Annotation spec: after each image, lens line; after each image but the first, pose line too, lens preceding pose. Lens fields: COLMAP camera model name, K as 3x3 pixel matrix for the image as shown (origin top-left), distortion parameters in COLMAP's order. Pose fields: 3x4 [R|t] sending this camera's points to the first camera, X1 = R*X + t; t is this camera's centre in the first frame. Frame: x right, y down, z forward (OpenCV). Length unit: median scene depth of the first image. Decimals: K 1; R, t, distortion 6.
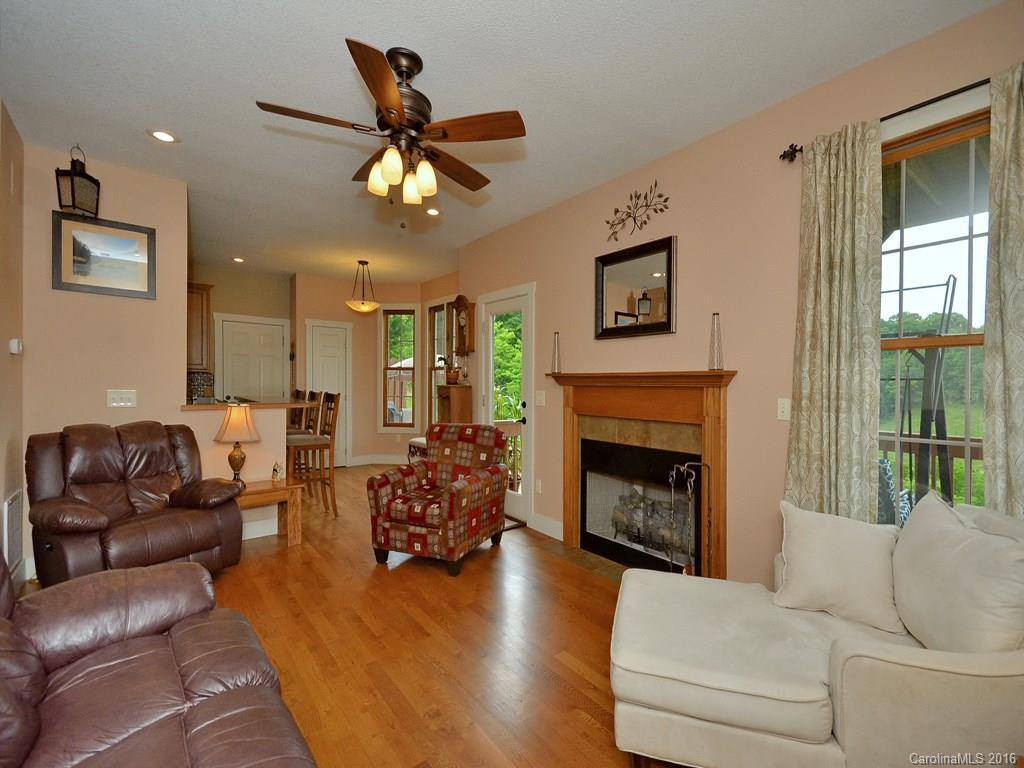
lens RADIAL K [[467.4, 0, 517.1], [0, 467.4, 385.1], [0, 0, 1]] dist [0.030606, 0.000359]
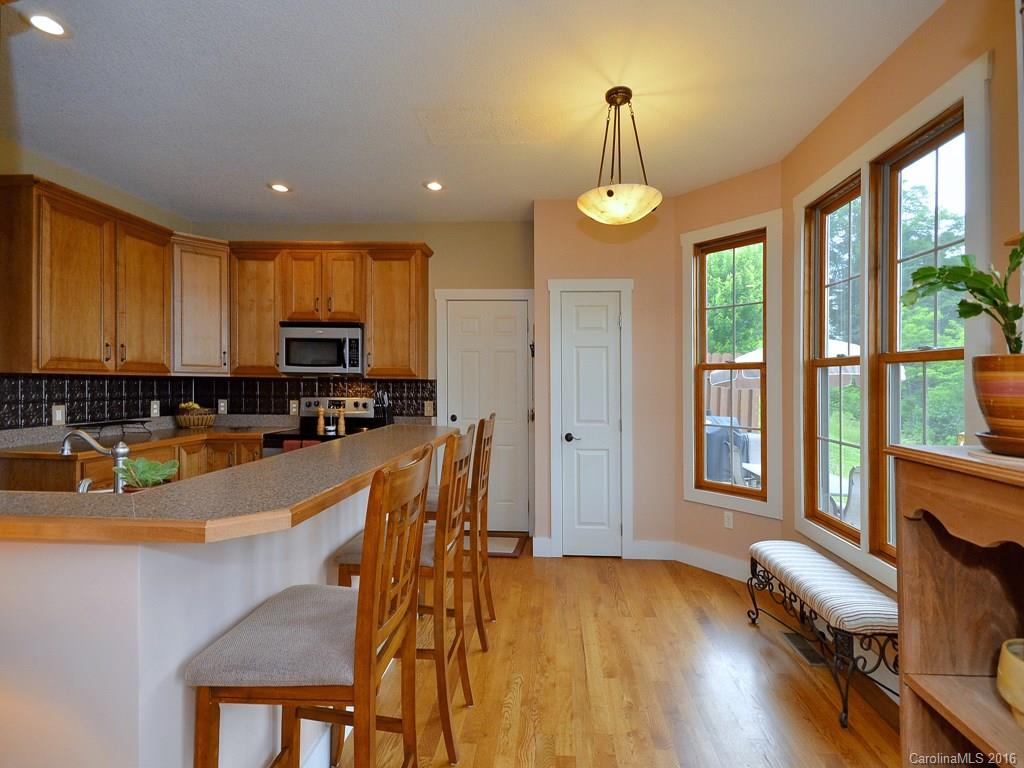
lens RADIAL K [[467.4, 0, 530.1], [0, 467.4, 380.8], [0, 0, 1]] dist [0.030606, 0.000359]
pose [[0.768778, -0.008366, -0.639461, -0.135161], [-0.001240, 0.999893, -0.014573, -0.017552], [0.639514, 0.011997, 0.768685, 0.659432]]
